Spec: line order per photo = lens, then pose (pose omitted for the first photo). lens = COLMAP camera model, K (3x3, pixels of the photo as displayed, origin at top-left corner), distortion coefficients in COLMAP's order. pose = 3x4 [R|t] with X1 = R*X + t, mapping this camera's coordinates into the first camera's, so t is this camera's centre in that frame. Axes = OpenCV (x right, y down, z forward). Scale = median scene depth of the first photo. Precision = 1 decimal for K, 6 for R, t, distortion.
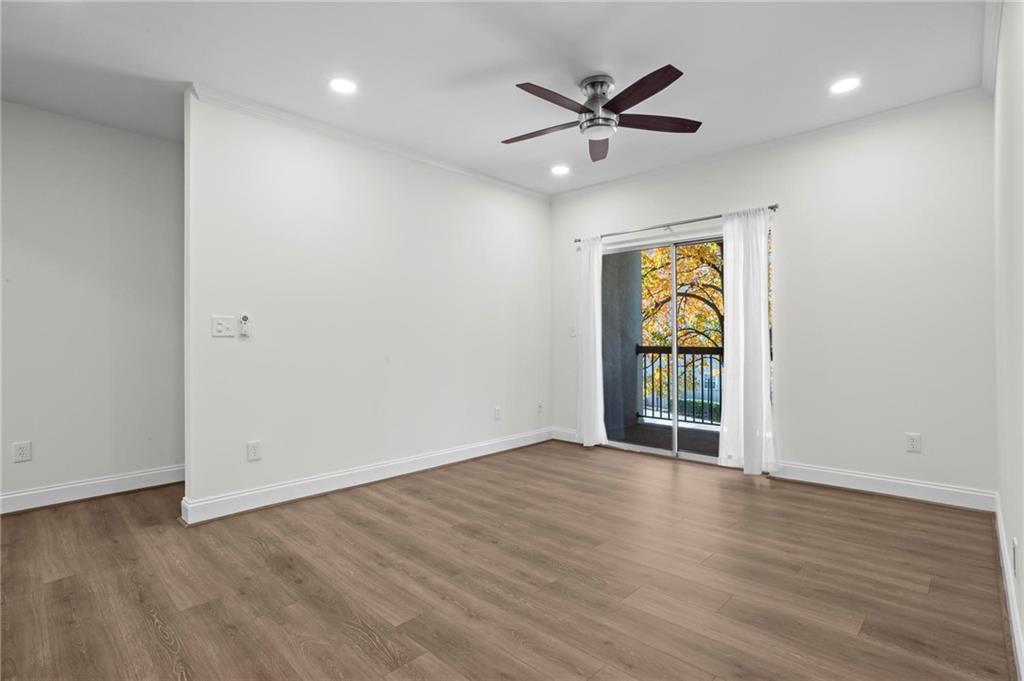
lens RADIAL K [[492.0, 0, 512.0], [0, 492.0, 340.5], [0, 0, 1]] dist [-0.047619, 0.027370]
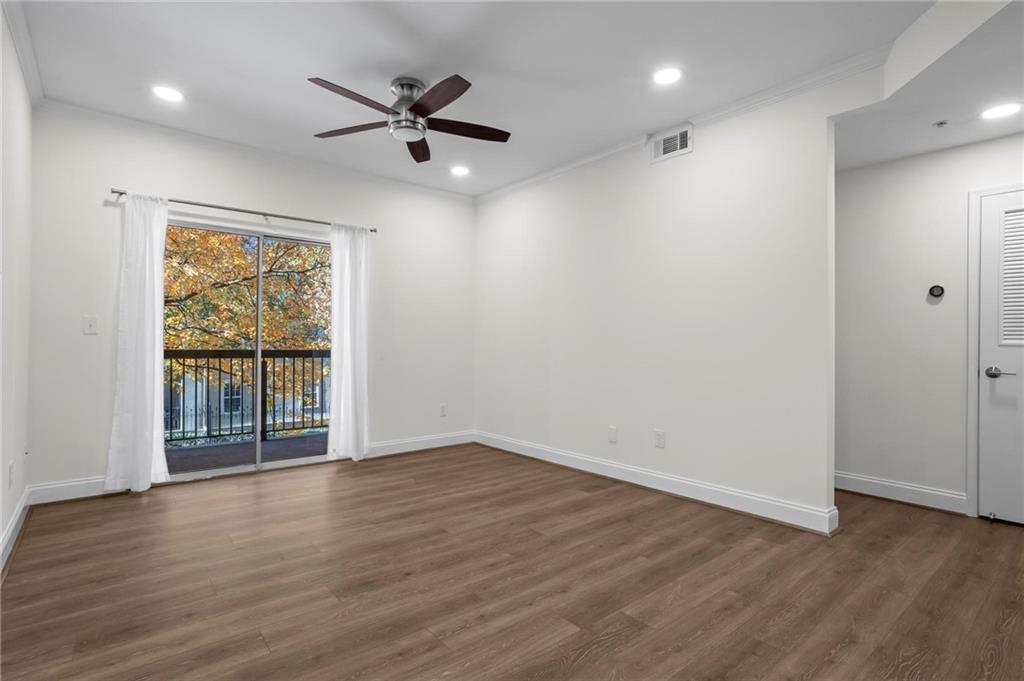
lens RADIAL K [[502.1, 0, 512.0], [0, 502.1, 340.5], [0, 0, 1]] dist [-0.063863, 0.044987]
pose [[0.119462, 0.015167, 0.992723, -0.749714], [-0.003420, 0.999884, -0.014865, 0.014322], [-0.992833, -0.001619, 0.119500, 0.610956]]
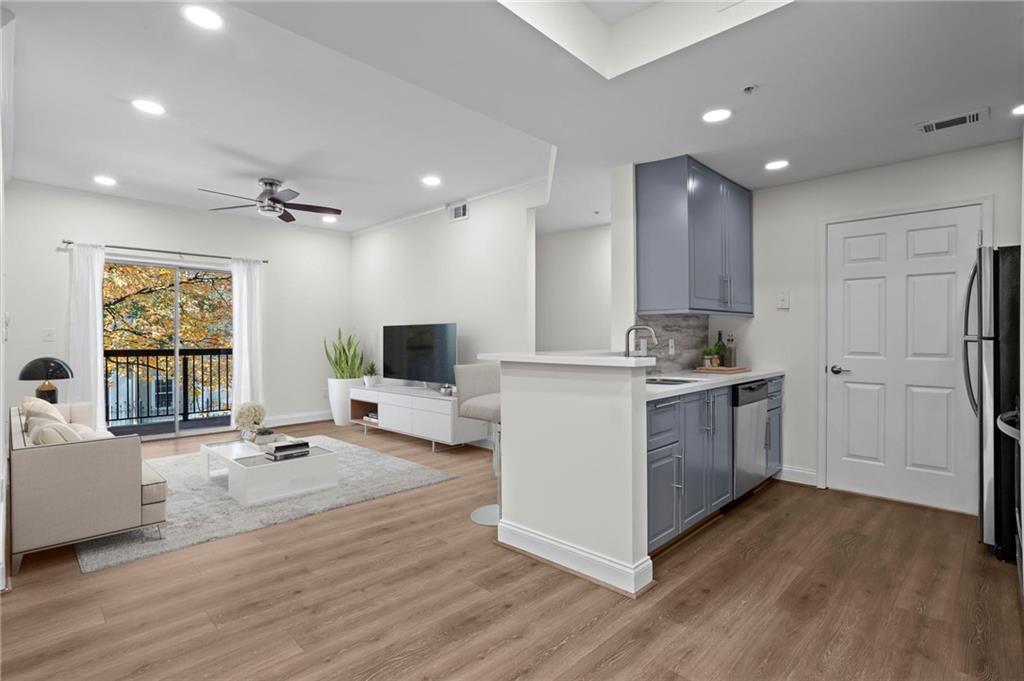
lens RADIAL K [[502.1, 0, 512.0], [0, 502.1, 340.5], [0, 0, 1]] dist [-0.063863, 0.044987]
pose [[0.019725, 0.001386, 0.999804, -1.310406], [0.004766, 0.999988, -0.001480, -0.005597], [-0.999794, 0.004795, 0.019719, 0.167354]]
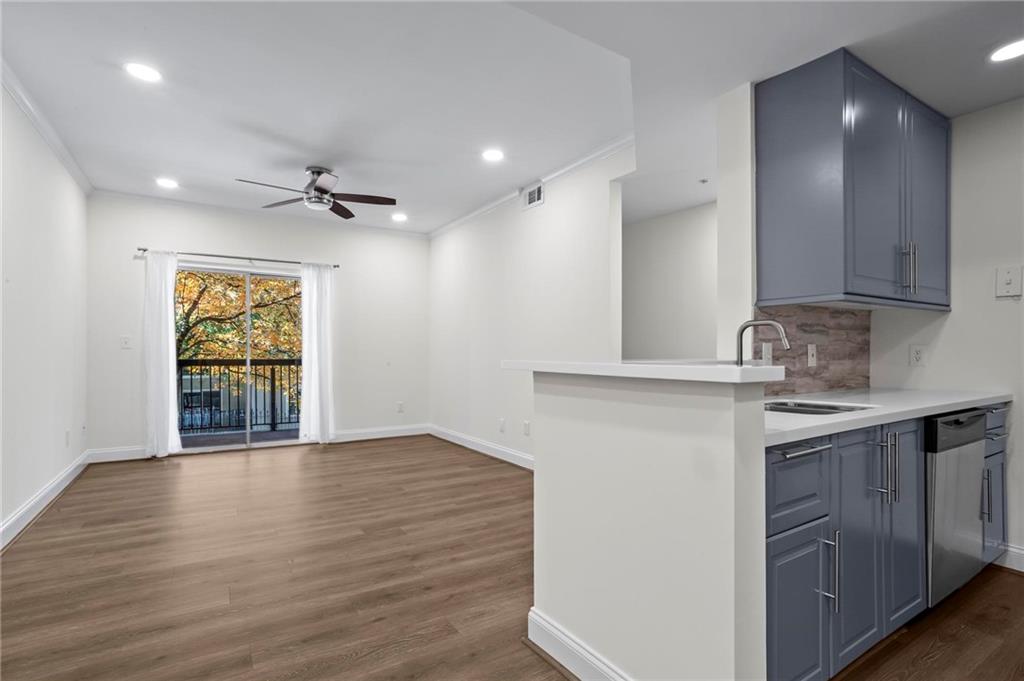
lens RADIAL K [[498.2, 0, 516.6], [0, 498.2, 355.5], [0, 0, 1]] dist [-0.047142, 0.030729]
pose [[0.242766, 0.001850, 0.970083, -0.997464], [-0.000147, 0.999998, -0.001870, 0.011977], [-0.970085, 0.000312, 0.242766, 0.080613]]
